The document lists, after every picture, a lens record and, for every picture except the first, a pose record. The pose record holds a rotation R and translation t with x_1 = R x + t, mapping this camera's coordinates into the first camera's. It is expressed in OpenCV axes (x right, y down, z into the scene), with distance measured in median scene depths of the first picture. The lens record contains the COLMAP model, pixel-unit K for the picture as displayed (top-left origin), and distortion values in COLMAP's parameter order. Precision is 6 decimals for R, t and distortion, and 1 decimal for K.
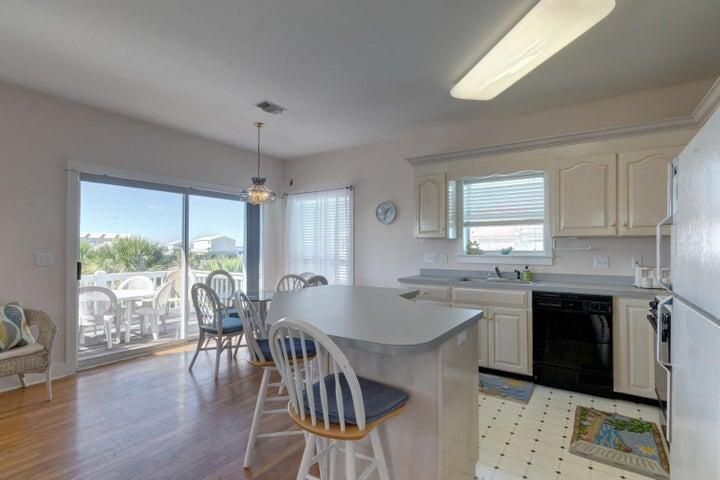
lens RADIAL K [[344.3, 0, 358.8], [0, 344.3, 240.8], [0, 0, 1]] dist [-0.002359, -0.000502]
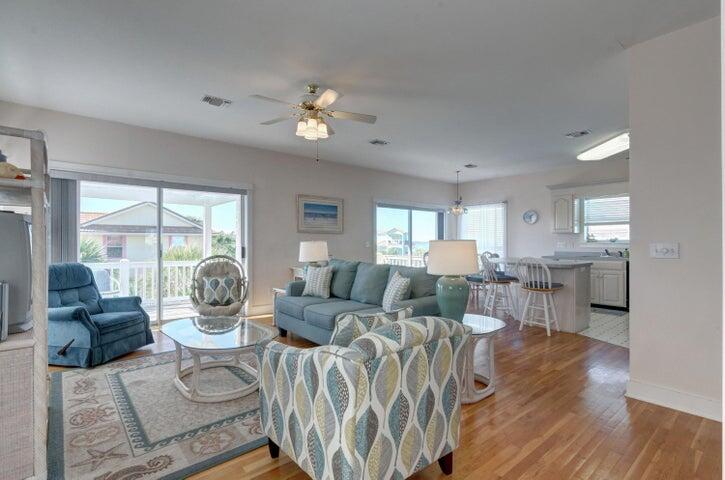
lens RADIAL K [[346.7, 0, 365.0], [0, 346.7, 243.5], [0, 0, 1]] dist [-0.002359, -0.000502]
pose [[0.958703, -0.000193, -0.284408, -0.234154], [0.004449, 0.999888, 0.014317, 0.016204], [0.284373, -0.014991, 0.958597, -0.899443]]
